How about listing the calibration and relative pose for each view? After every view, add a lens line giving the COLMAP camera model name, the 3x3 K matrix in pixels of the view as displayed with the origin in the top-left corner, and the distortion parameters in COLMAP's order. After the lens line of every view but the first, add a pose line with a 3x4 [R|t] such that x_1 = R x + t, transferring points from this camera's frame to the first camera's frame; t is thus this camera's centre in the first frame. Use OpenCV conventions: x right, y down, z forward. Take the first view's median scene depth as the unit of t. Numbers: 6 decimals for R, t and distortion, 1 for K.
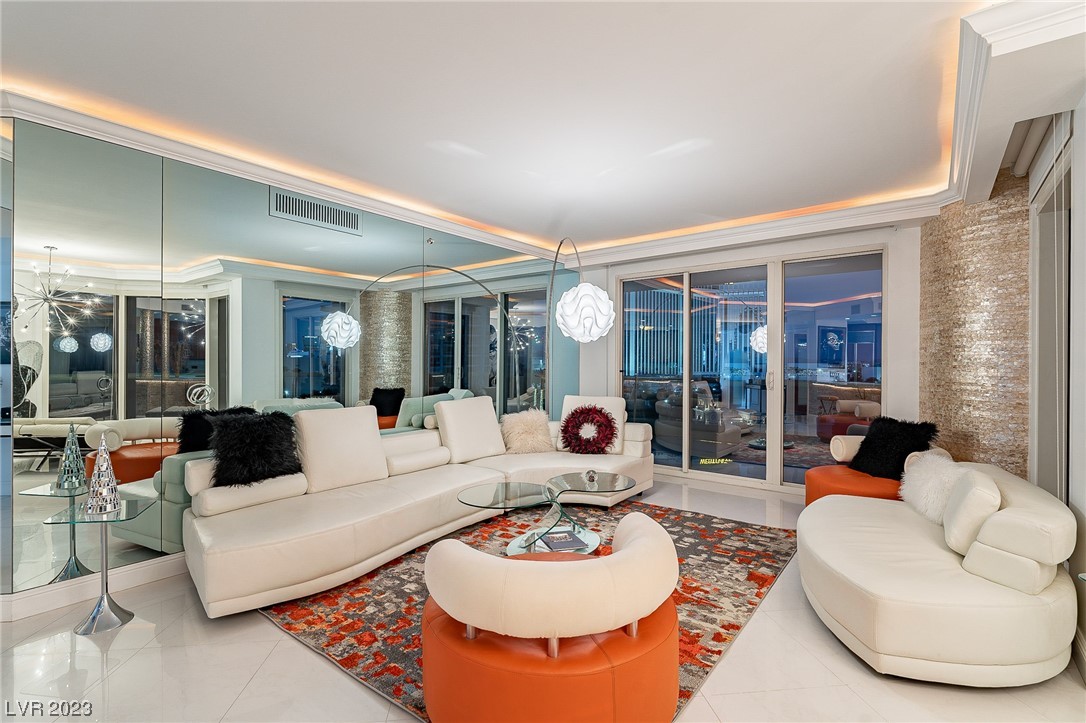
lens RADIAL K [[500.9, 0, 537.8], [0, 500.9, 362.9], [0, 0, 1]] dist [-0.004355, 0.000274]
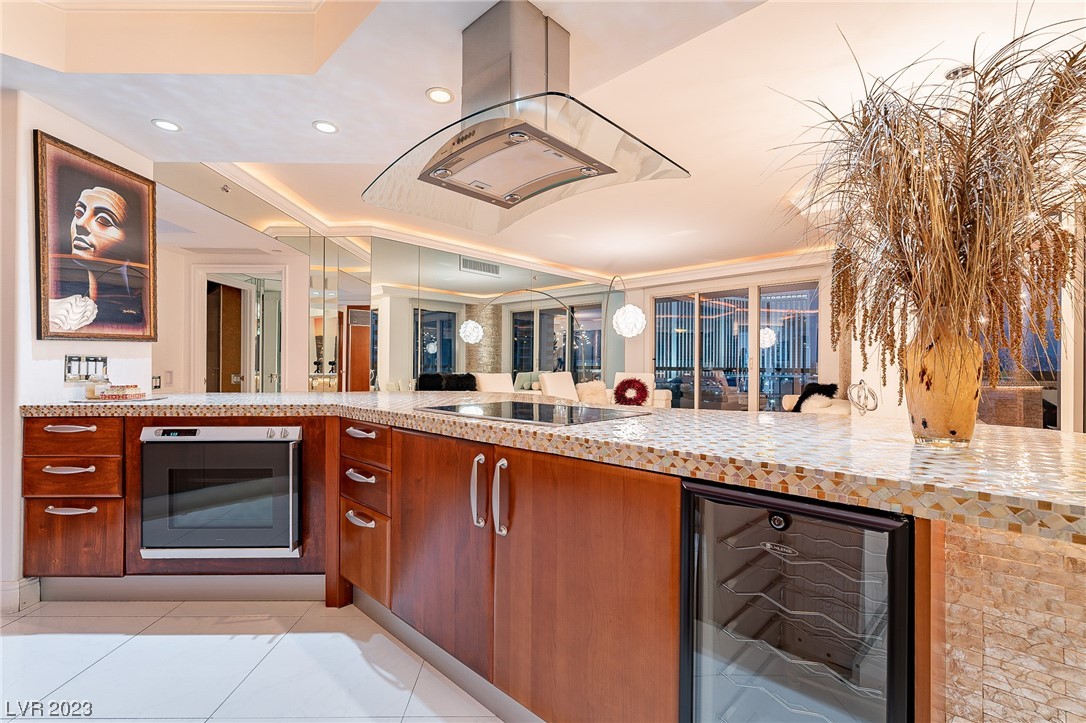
lens RADIAL K [[477.9, 0, 537.2], [0, 477.9, 361.1], [0, 0, 1]] dist [-0.003483, 0.000072]
pose [[0.995721, 0.001117, -0.092401, -0.058753], [-0.001965, 0.999957, -0.009082, 0.046897], [0.092387, 0.009224, 0.995680, -0.570216]]
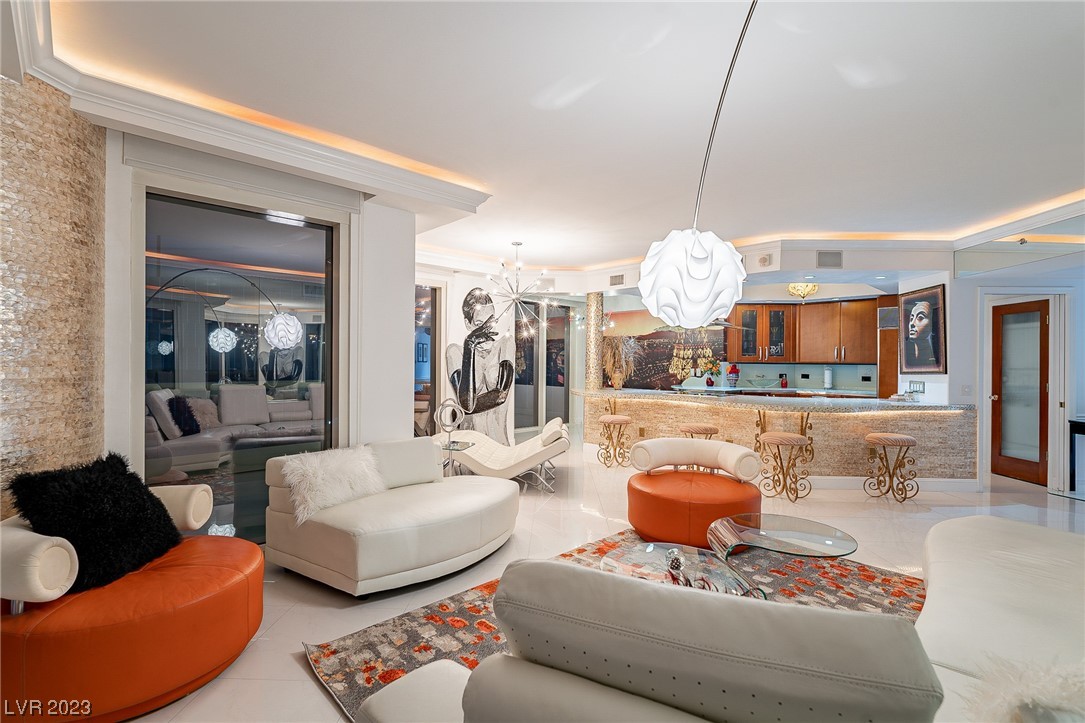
lens RADIAL K [[500.4, 0, 540.0], [0, 500.4, 359.5], [0, 0, 1]] dist [-0.004355, 0.000274]
pose [[-0.990138, -0.011887, 0.139592, 0.141158], [-0.012031, 0.999928, -0.000181, -0.003774], [-0.139580, -0.001859, -0.990209, 1.224990]]
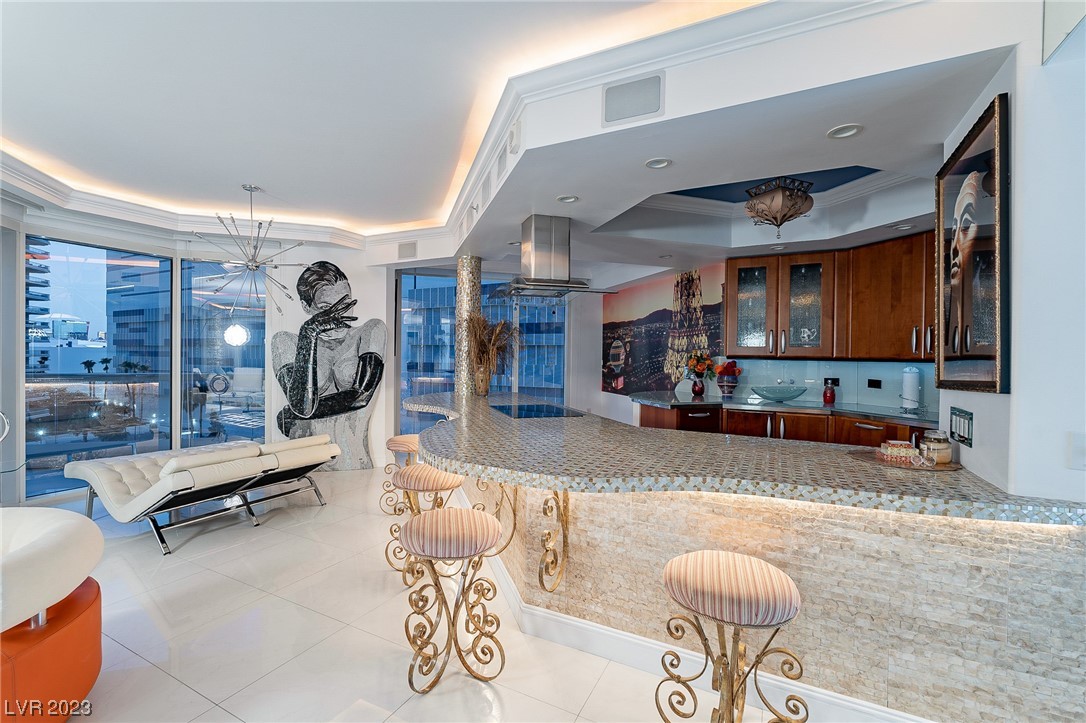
lens RADIAL K [[477.9, 0, 537.2], [0, 477.9, 359.3], [0, 0, 1]] dist [-0.003483, 0.000072]
pose [[-0.829810, -0.018957, 0.557723, -0.521333], [-0.013663, 0.999813, 0.013655, -0.005206], [-0.557878, 0.003711, -0.829914, 0.431963]]
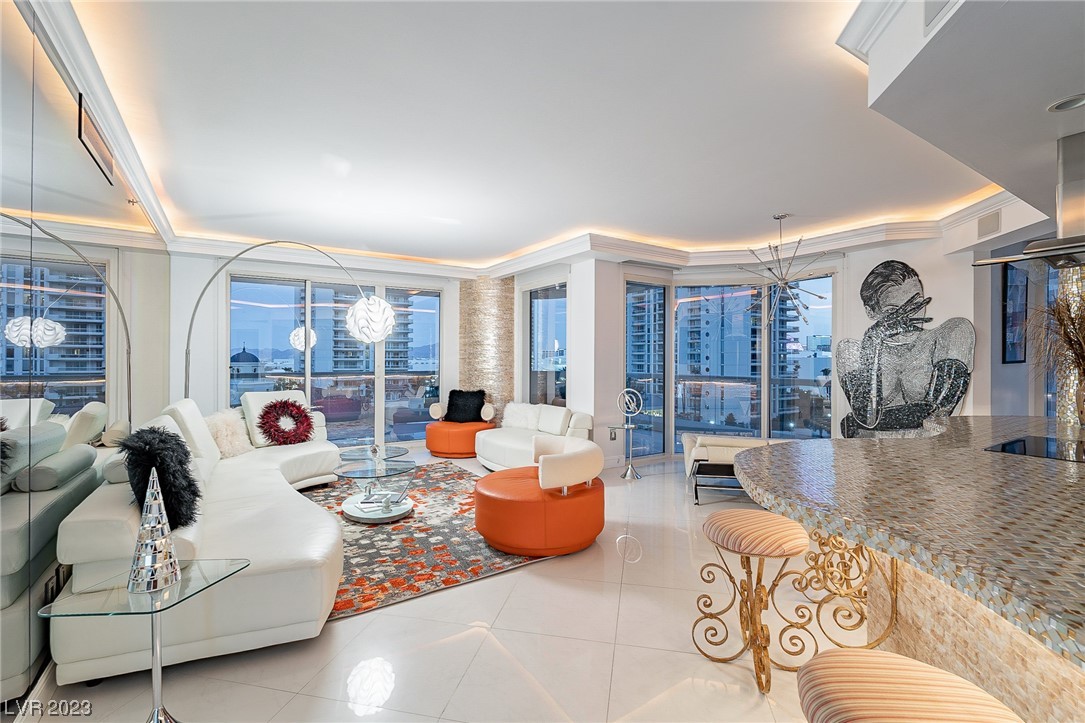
lens RADIAL K [[477.5, 0, 540.2], [0, 477.5, 359.0], [0, 0, 1]] dist [-0.003483, 0.000072]
pose [[0.319319, -0.004459, 0.947637, -0.697011], [0.000548, 0.999990, 0.004520, -0.005603], [-0.947647, -0.000924, 0.319318, 0.164770]]
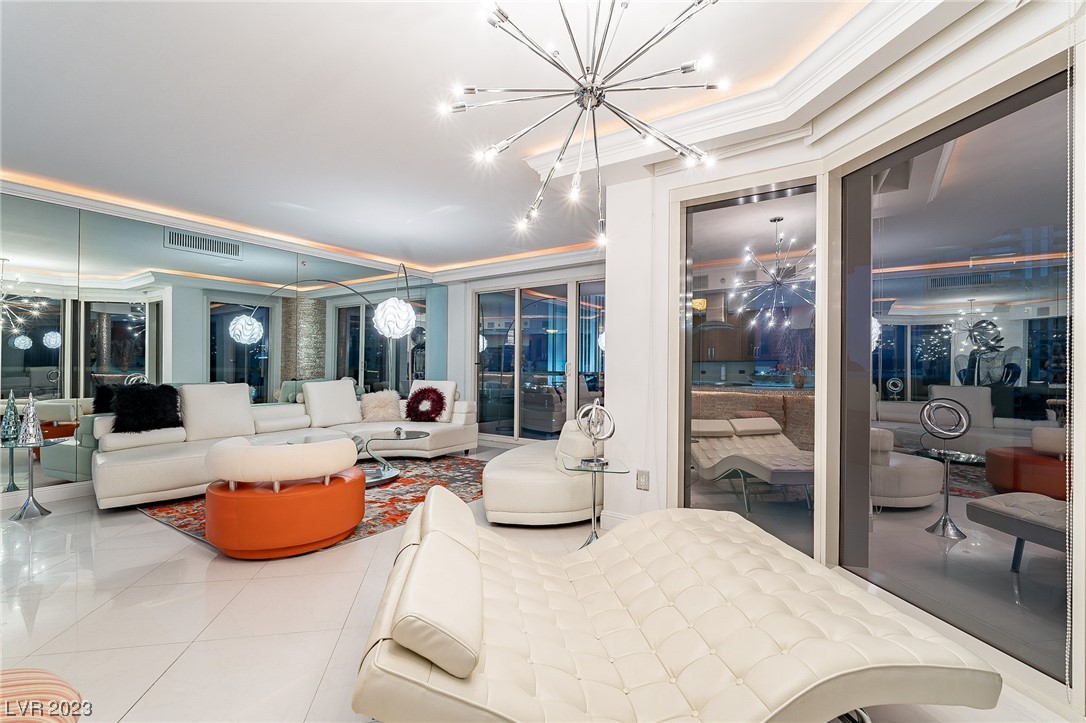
lens RADIAL K [[477.9, 0, 540.2], [0, 477.9, 364.3], [0, 0, 1]] dist [-0.003483, 0.000072]
pose [[0.997854, 0.004223, 0.065344, 0.328348], [-0.004000, 0.999986, -0.003555, 0.027914], [-0.065358, 0.003286, 0.997856, -0.309384]]
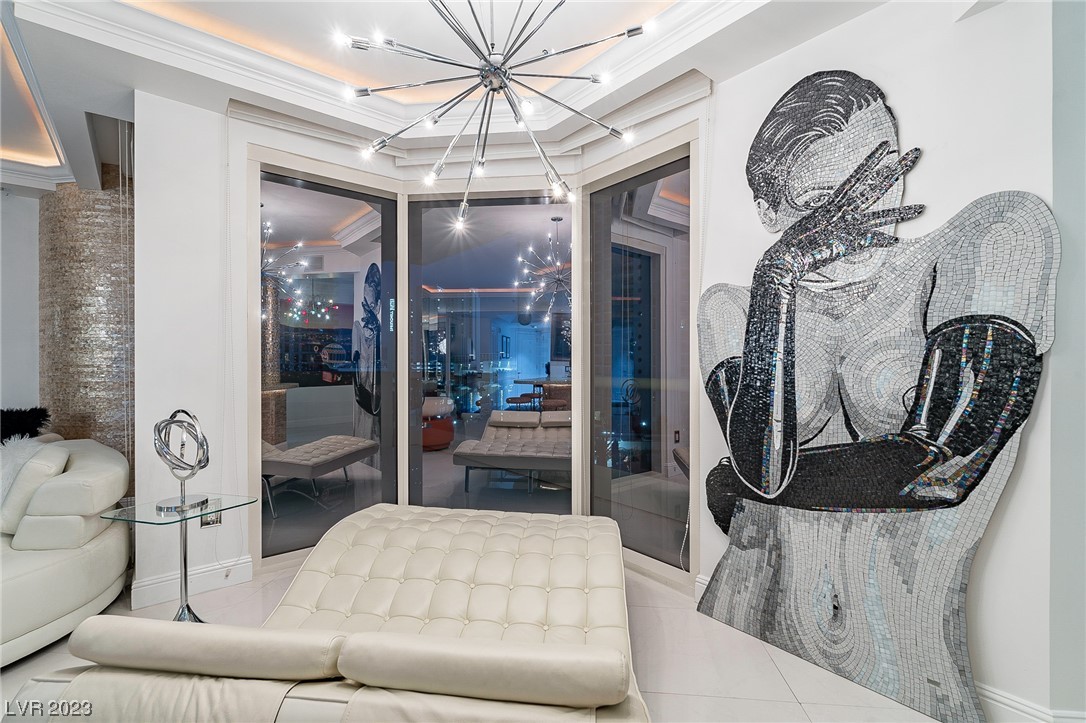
lens RADIAL K [[477.9, 0, 538.3], [0, 477.9, 363.7], [0, 0, 1]] dist [-0.003483, 0.000072]
pose [[0.204897, -0.010465, 0.978728, 0.082180], [0.006006, 0.999937, 0.009435, 0.027021], [-0.978765, 0.003945, 0.204947, -0.078691]]
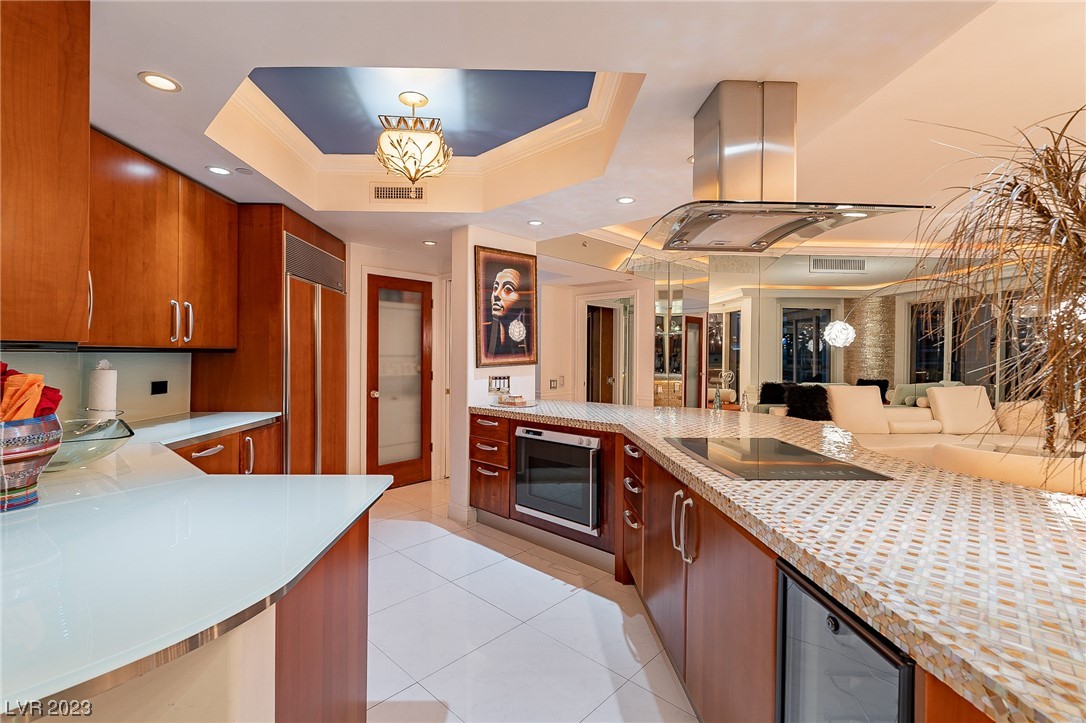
lens RADIAL K [[477.9, 0, 540.1], [0, 477.9, 353.4], [0, 0, 1]] dist [-0.003483, 0.000072]
pose [[0.650966, 0.002661, -0.759103, 0.085194], [-0.008631, 0.999955, -0.003896, 0.000864], [0.759058, 0.009088, 0.650959, -0.589770]]
